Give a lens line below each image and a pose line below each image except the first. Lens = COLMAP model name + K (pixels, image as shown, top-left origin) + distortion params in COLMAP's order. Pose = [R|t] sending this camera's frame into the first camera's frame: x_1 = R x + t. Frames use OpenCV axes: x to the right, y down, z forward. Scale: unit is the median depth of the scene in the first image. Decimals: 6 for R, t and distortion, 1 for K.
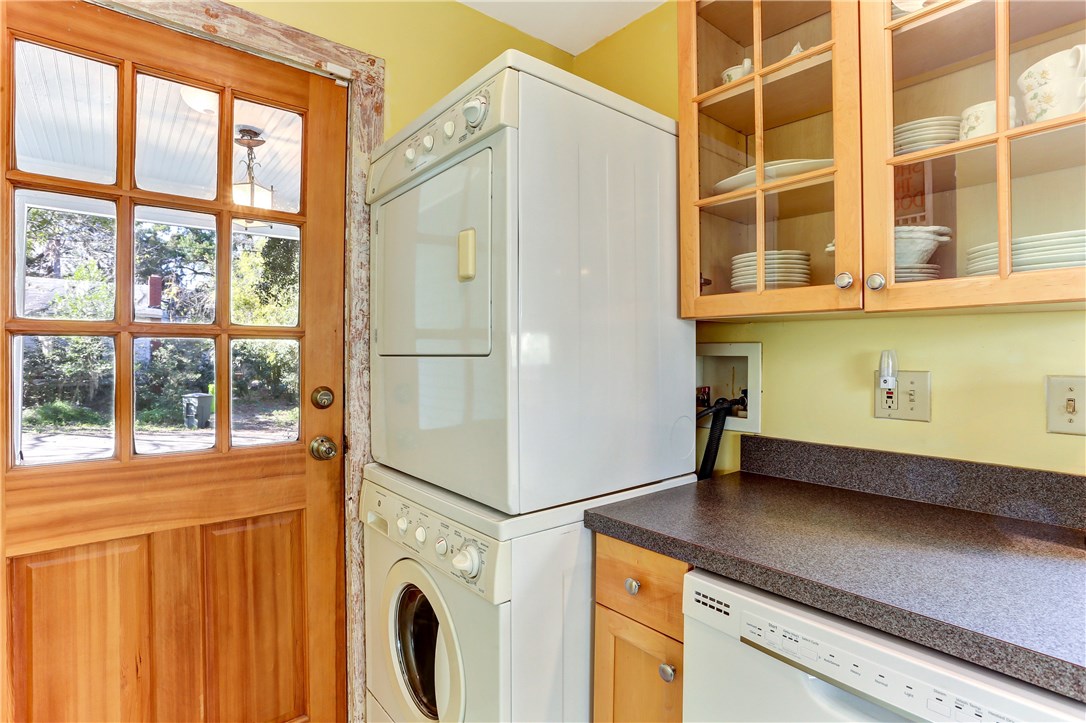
lens RADIAL K [[526.0, 0, 541.5], [0, 526.0, 351.5], [0, 0, 1]] dist [-0.041930, 0.001290]
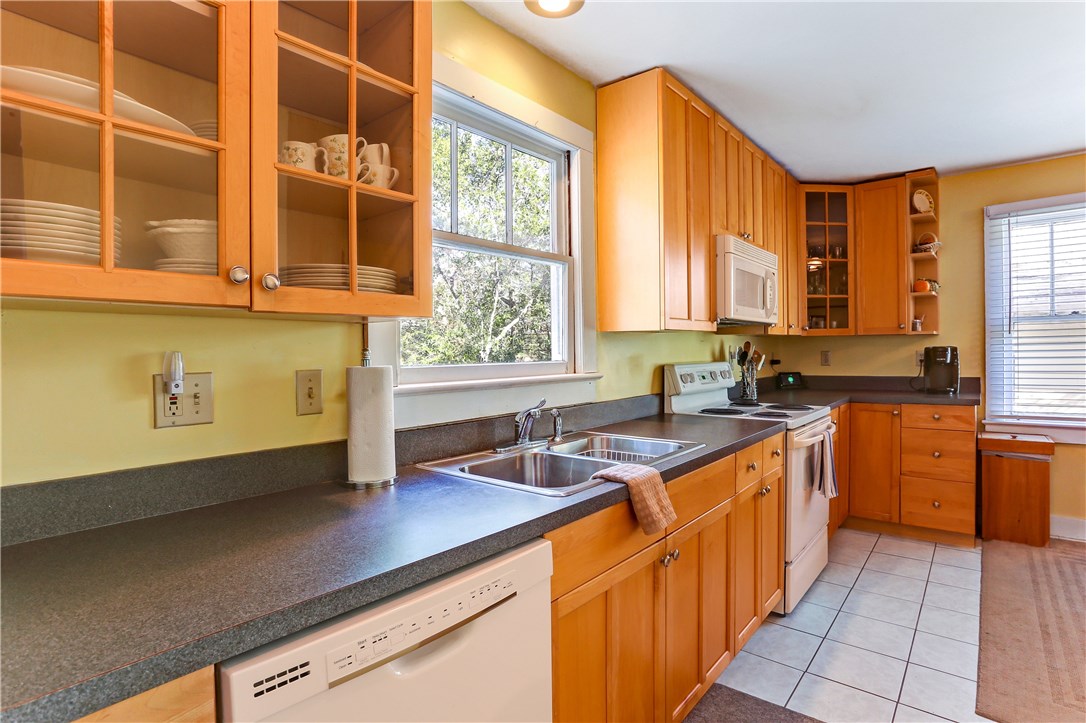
lens RADIAL K [[543.4, 0, 533.1], [0, 543.4, 346.7], [0, 0, 1]] dist [-0.048778, 0.001096]
pose [[-0.177409, 0.006027, 0.984119, -0.101125], [0.006271, 0.999968, -0.004993, -0.000540], [-0.984117, 0.005285, -0.177441, 0.151921]]
